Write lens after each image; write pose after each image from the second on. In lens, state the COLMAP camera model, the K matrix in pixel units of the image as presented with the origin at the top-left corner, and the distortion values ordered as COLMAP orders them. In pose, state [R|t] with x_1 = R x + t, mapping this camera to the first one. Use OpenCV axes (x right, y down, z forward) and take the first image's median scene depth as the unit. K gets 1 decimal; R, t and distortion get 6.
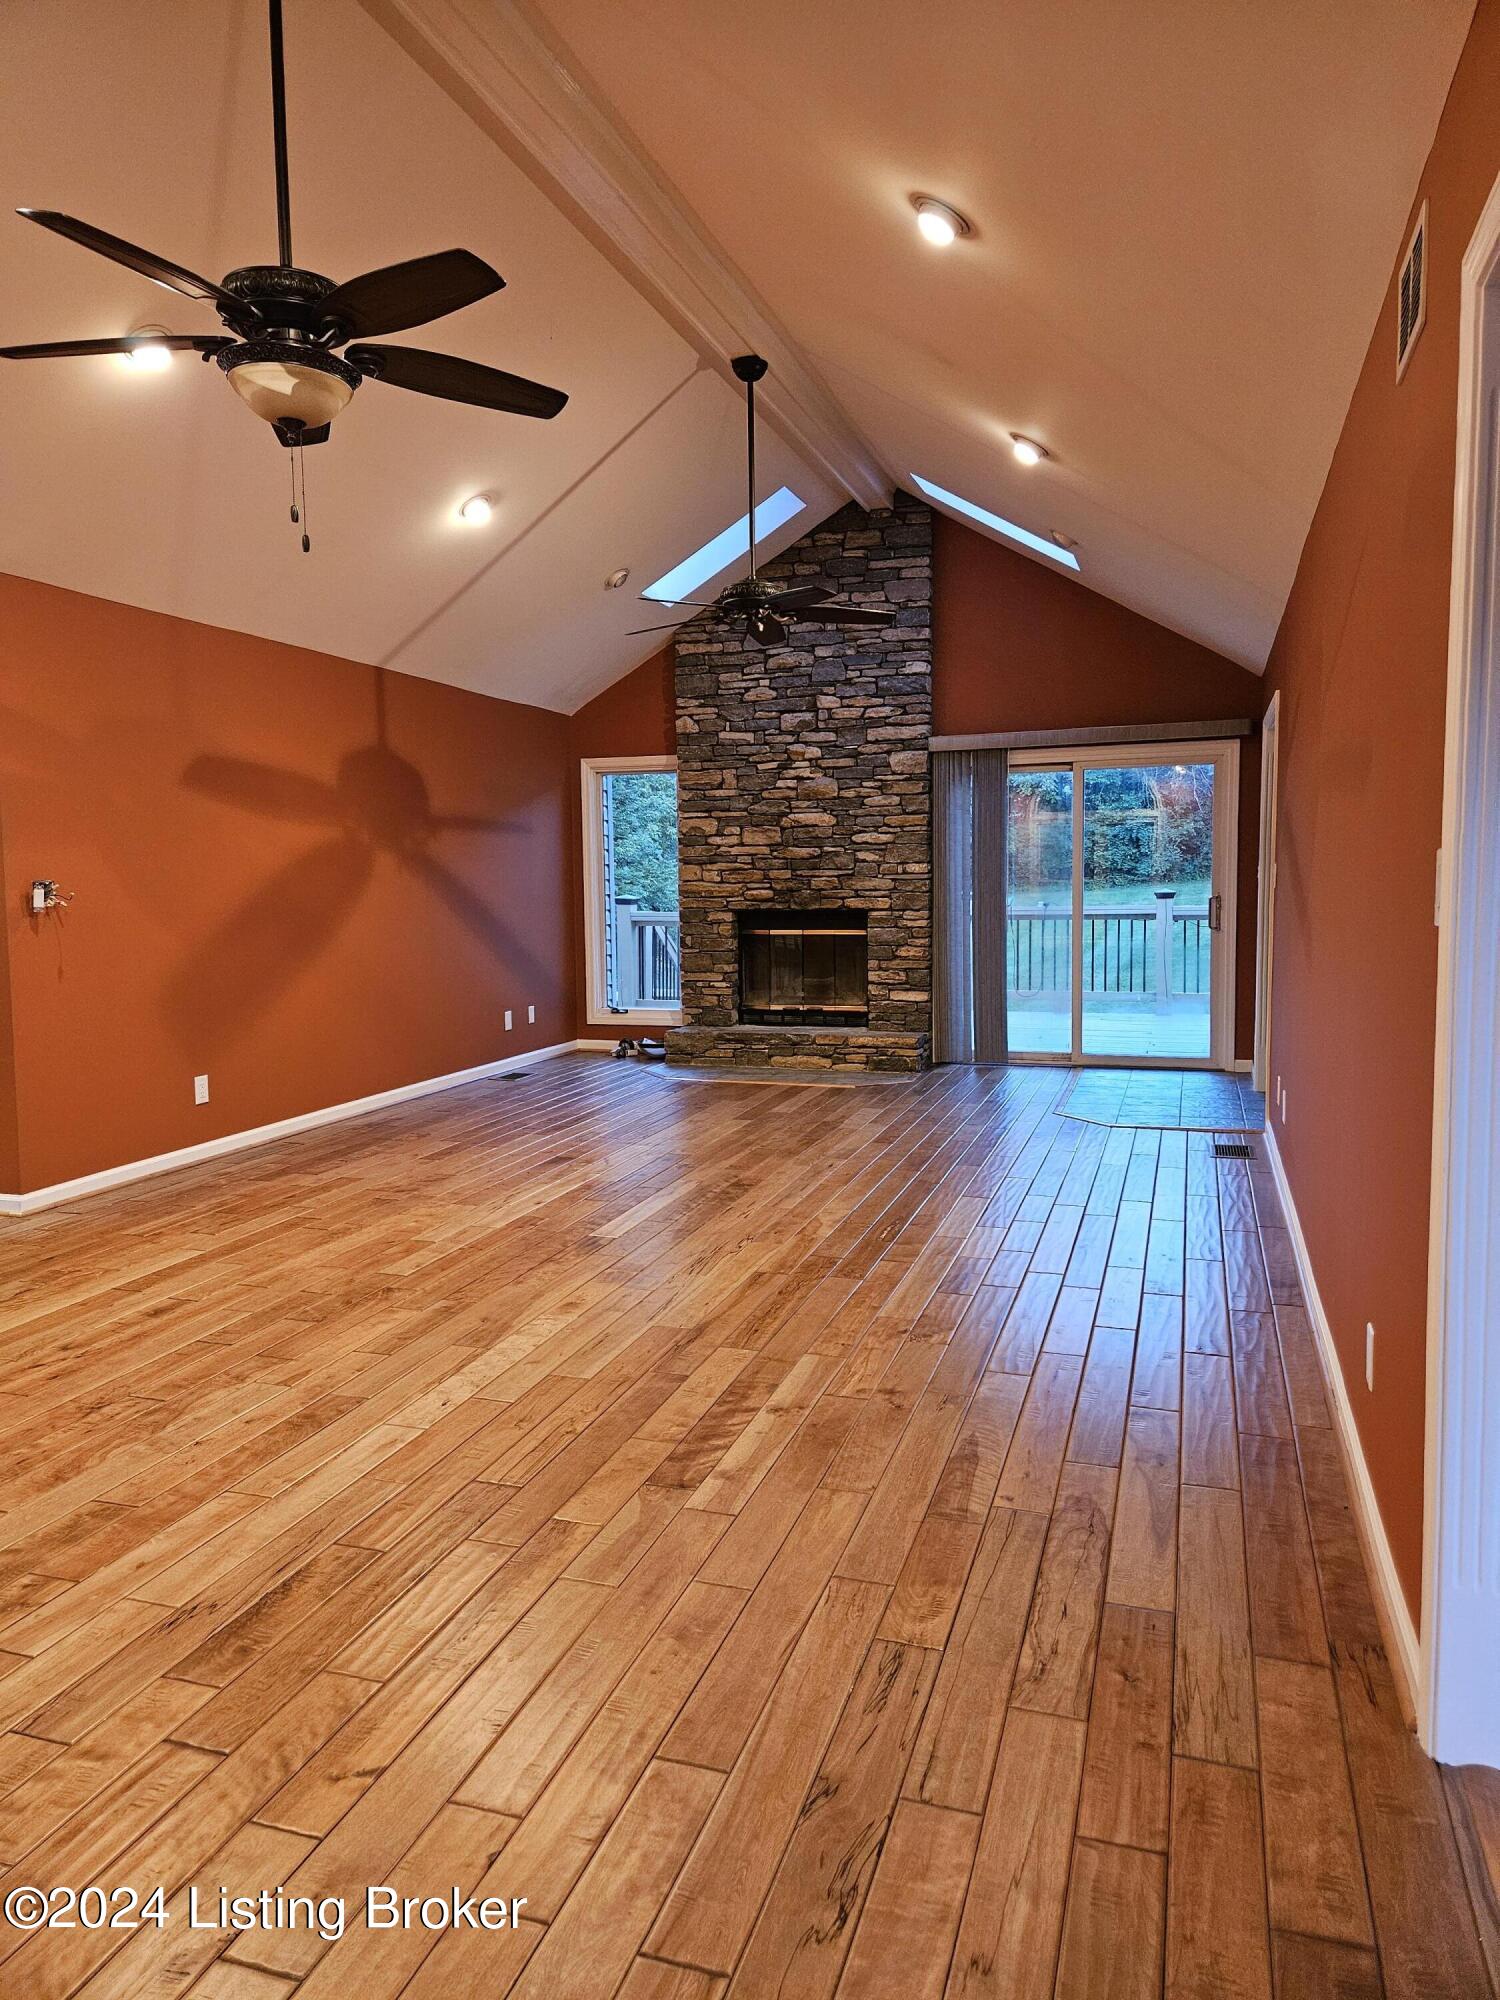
lens RADIAL K [[1346.8, 0, 740.0], [0, 1346.8, 994.1], [0, 0, 1]] dist [0.121924, -0.149988]
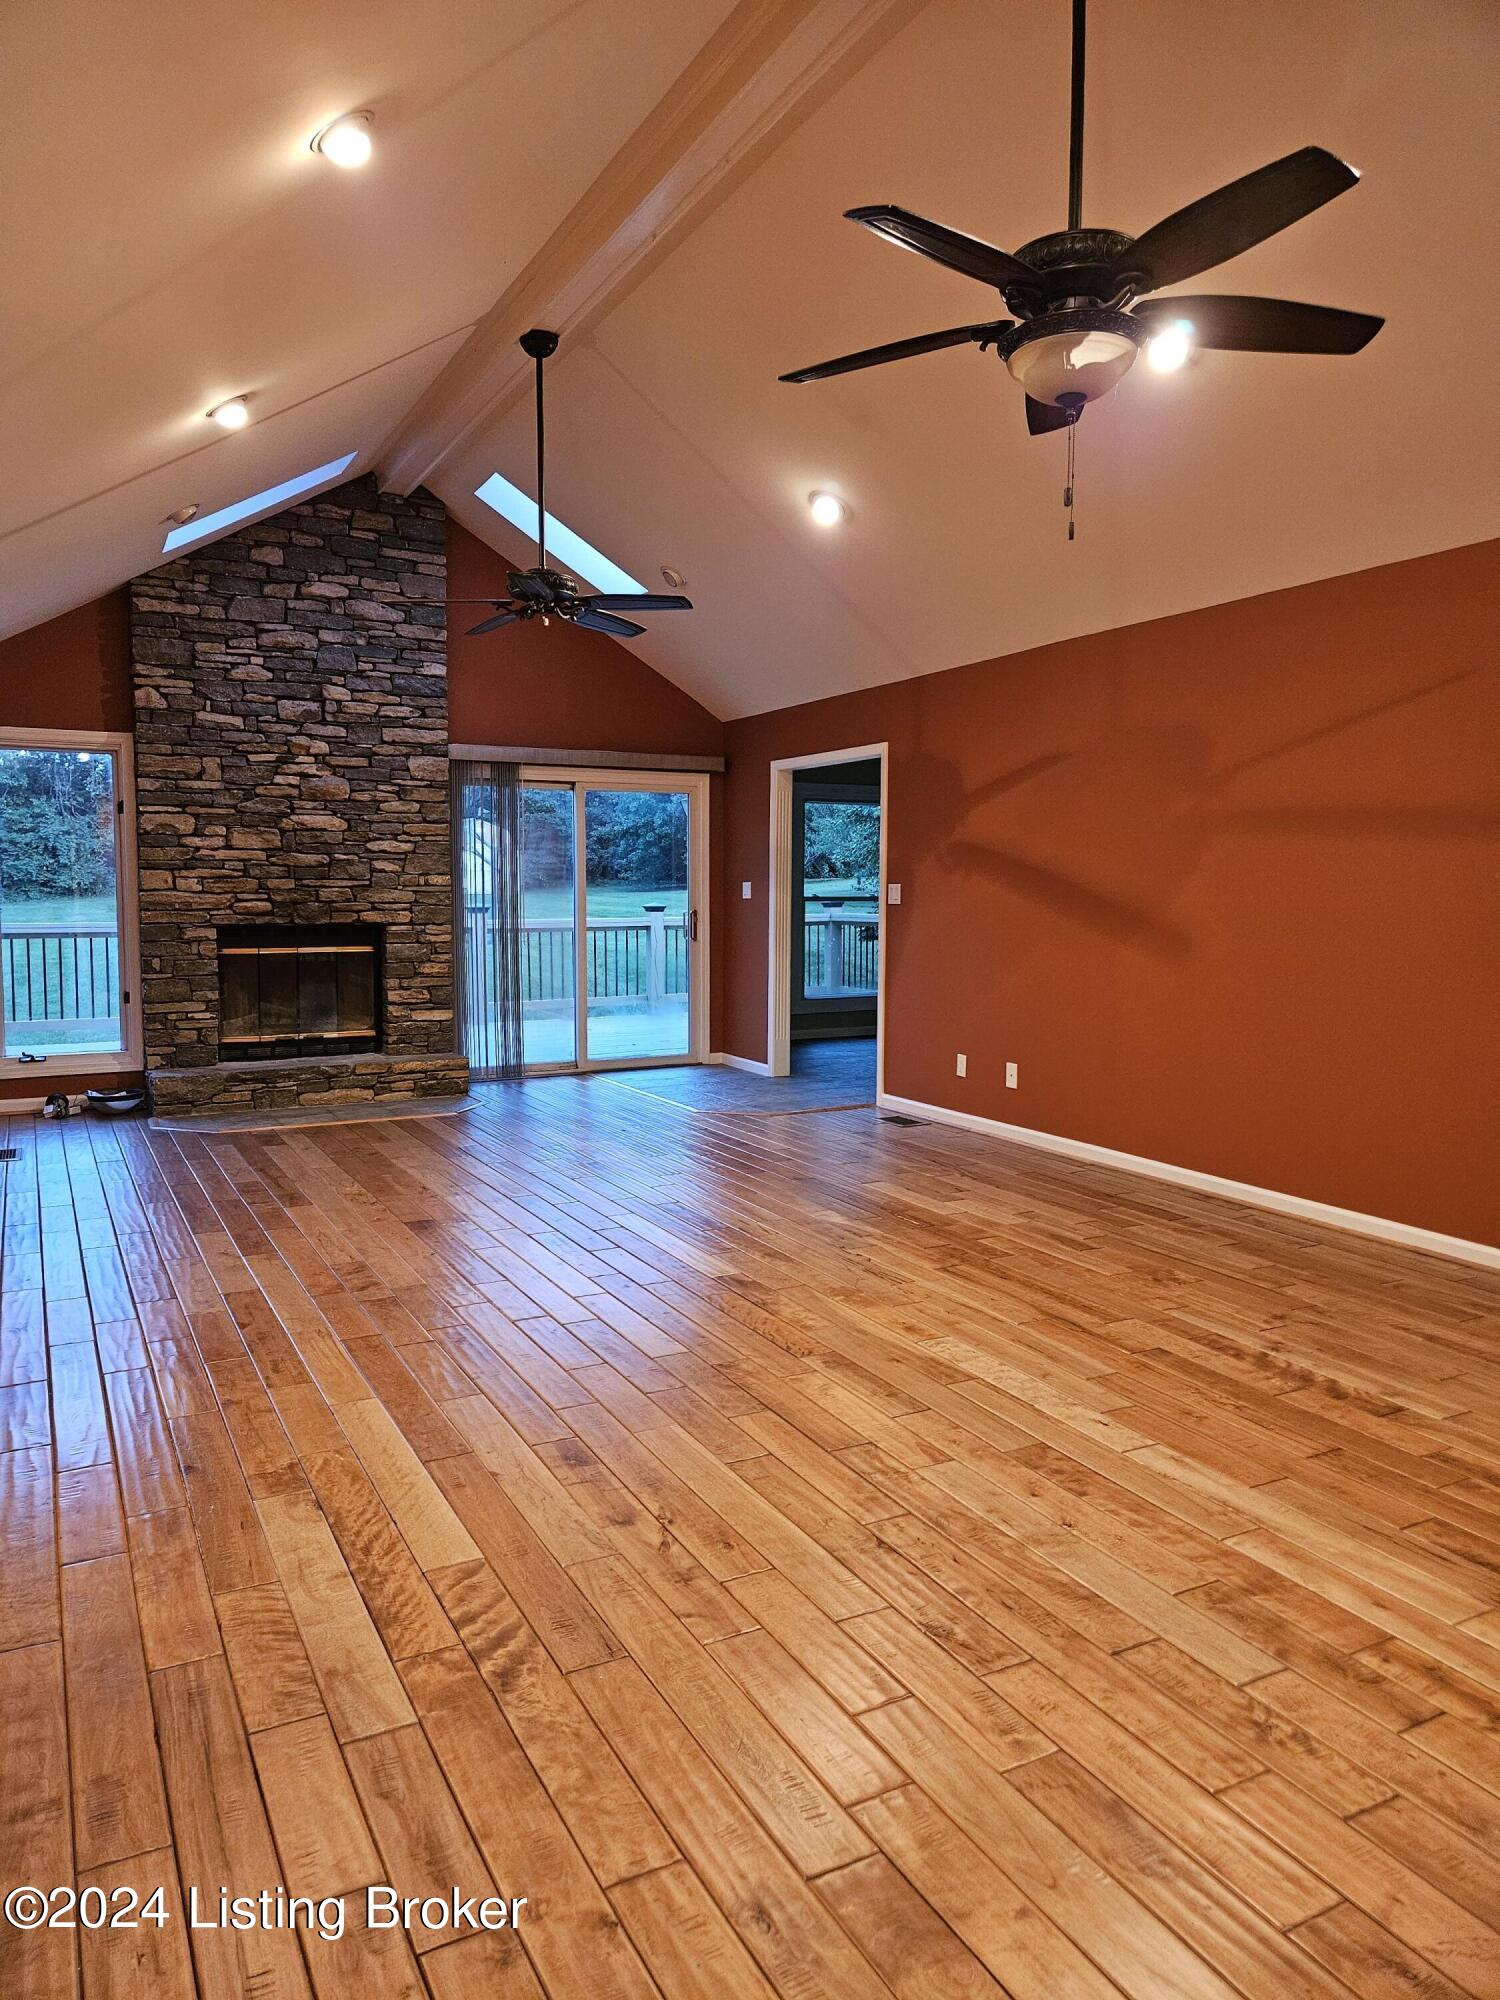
lens RADIAL K [[1346.8, 0, 740.0], [0, 1346.8, 994.1], [0, 0, 1]] dist [0.121924, -0.149988]
pose [[0.688425, -0.046601, 0.723809, -0.416089], [0.054434, 0.998439, 0.012510, -0.013472], [-0.723262, 0.030787, 0.689887, 0.190296]]
